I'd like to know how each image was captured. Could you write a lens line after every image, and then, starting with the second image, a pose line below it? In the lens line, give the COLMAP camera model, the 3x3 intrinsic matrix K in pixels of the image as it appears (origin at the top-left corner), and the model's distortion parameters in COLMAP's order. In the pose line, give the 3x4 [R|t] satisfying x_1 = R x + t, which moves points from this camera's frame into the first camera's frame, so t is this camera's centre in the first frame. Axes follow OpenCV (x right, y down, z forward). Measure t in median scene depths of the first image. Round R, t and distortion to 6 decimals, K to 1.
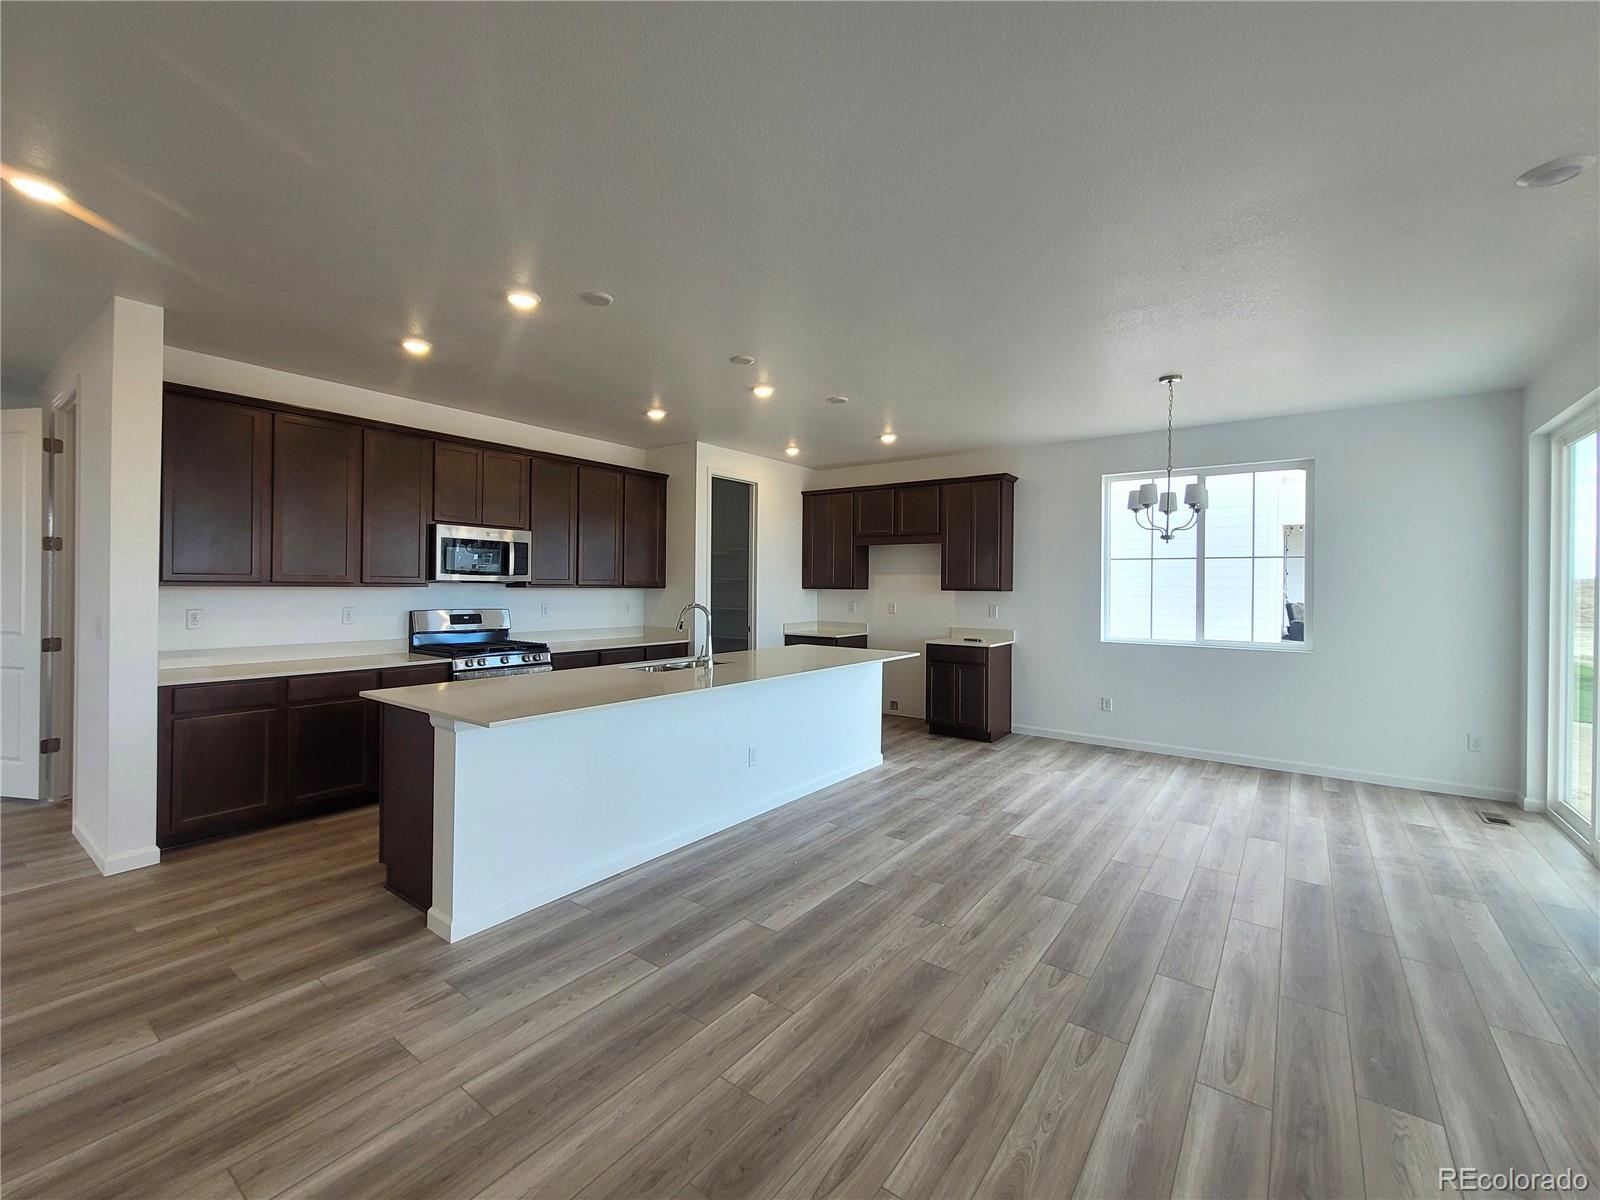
lens RADIAL K [[683.6, 0, 789.9], [0, 683.6, 594.8], [0, 0, 1]] dist [0.001797, 0.000231]
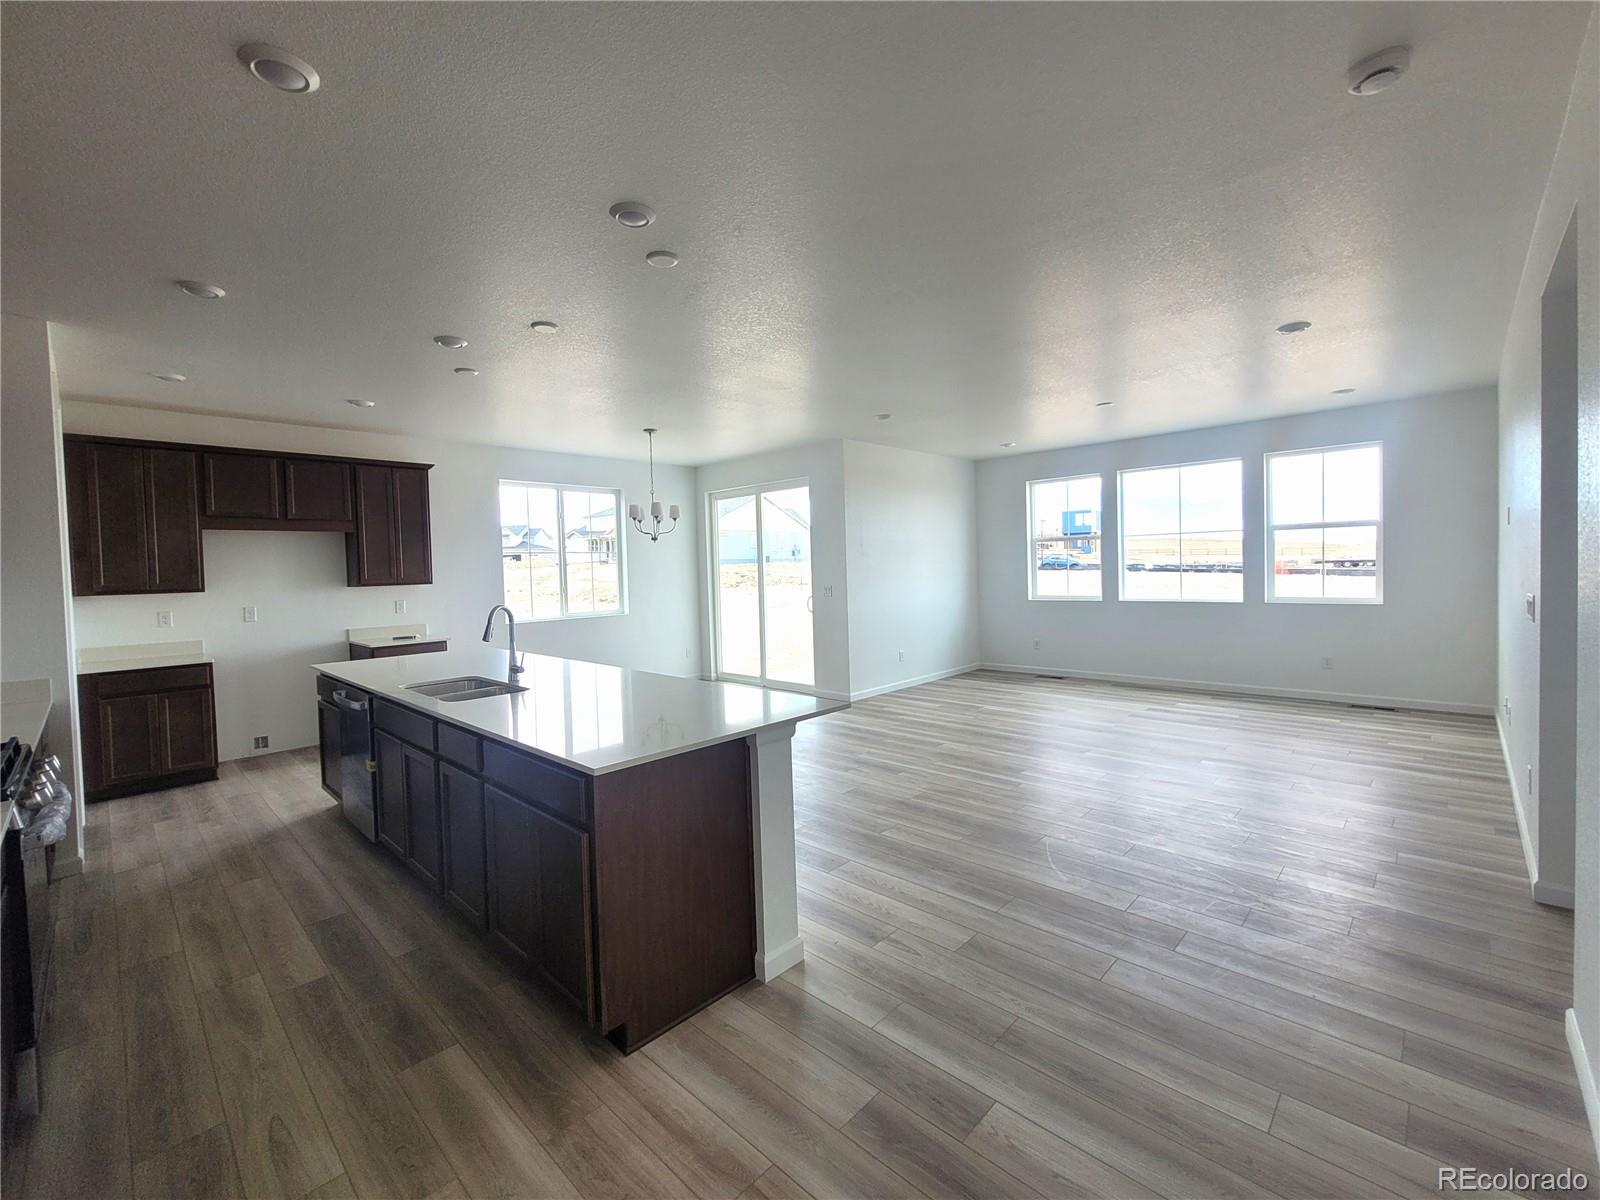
lens RADIAL K [[660.4, 0, 794.2], [0, 660.4, 587.0], [0, 0, 1]] dist [0.000470, -0.000024]
pose [[0.125561, -0.041489, 0.991218, -0.694192], [0.043149, 0.998408, 0.036324, -0.016814], [-0.991147, 0.038209, 0.127151, 0.443083]]
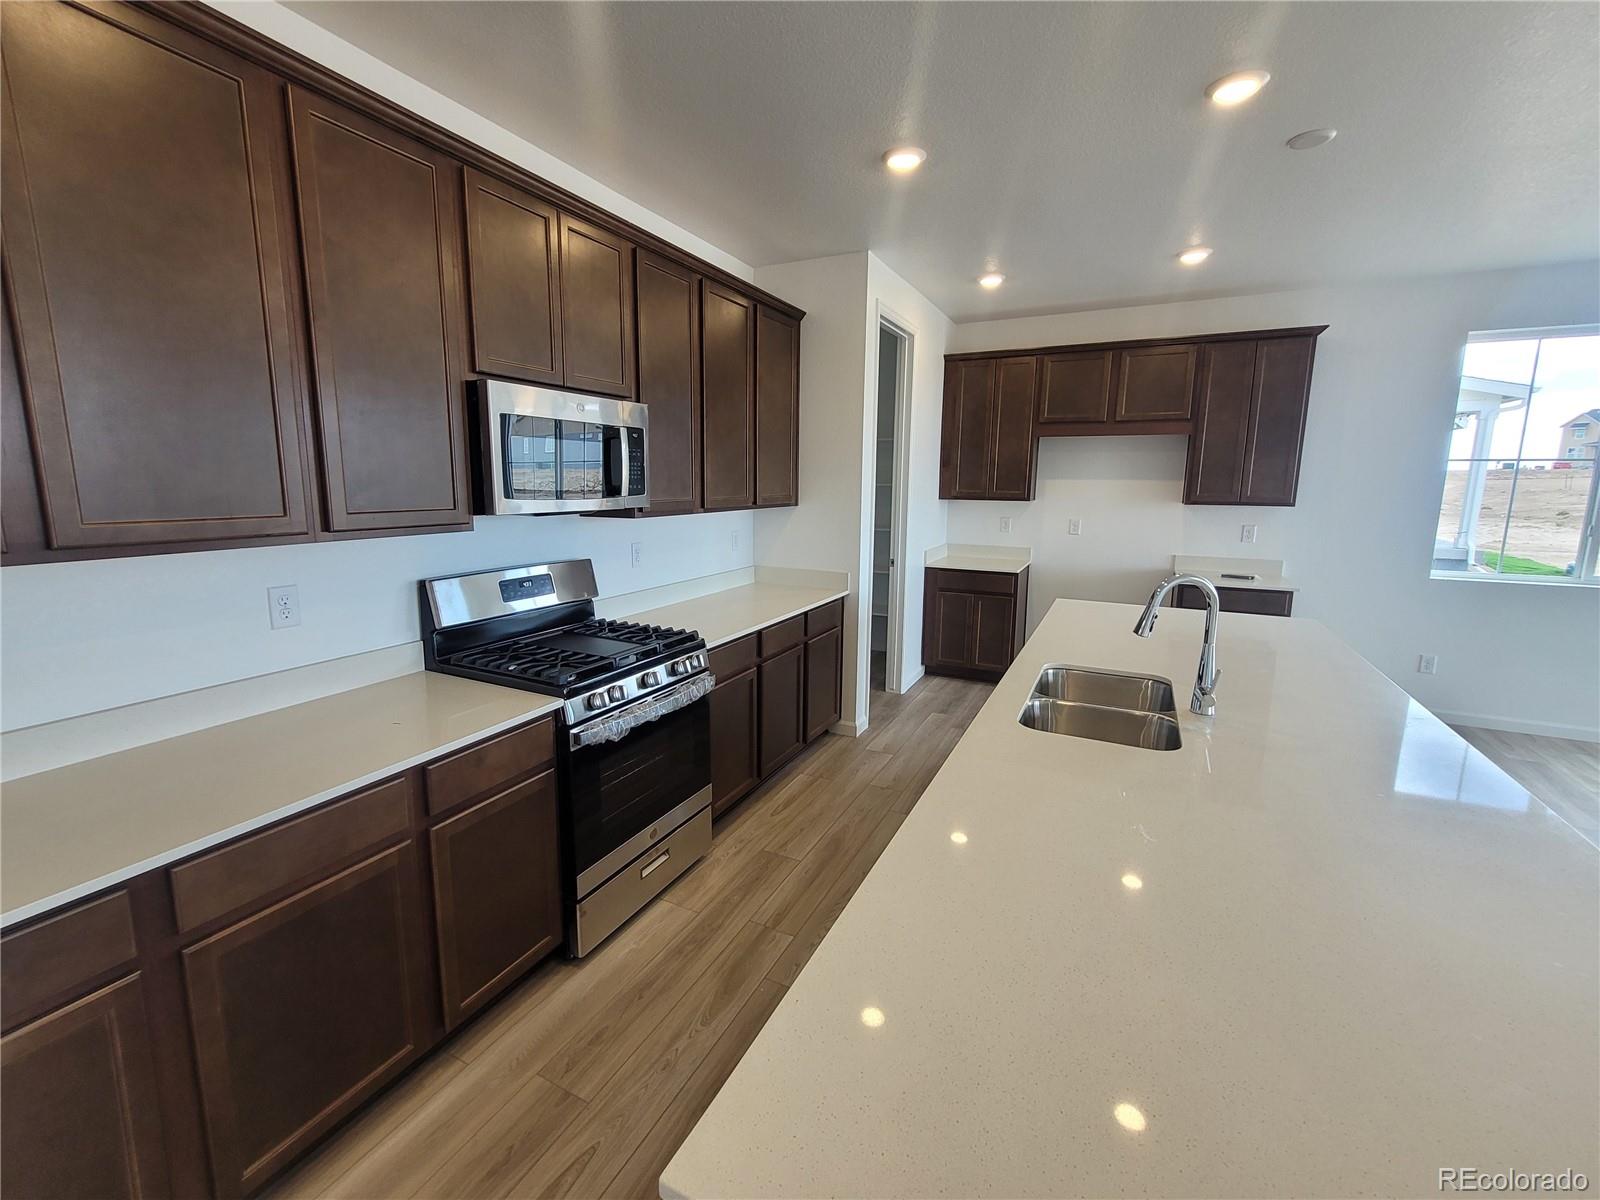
lens RADIAL K [[683.6, 0, 789.9], [0, 683.6, 594.8], [0, 0, 1]] dist [0.001797, 0.000231]
pose [[0.986612, -0.027964, 0.160669, -0.363782], [0.001881, 0.987075, 0.160251, -0.036276], [-0.163073, -0.157803, 0.973912, 0.487340]]
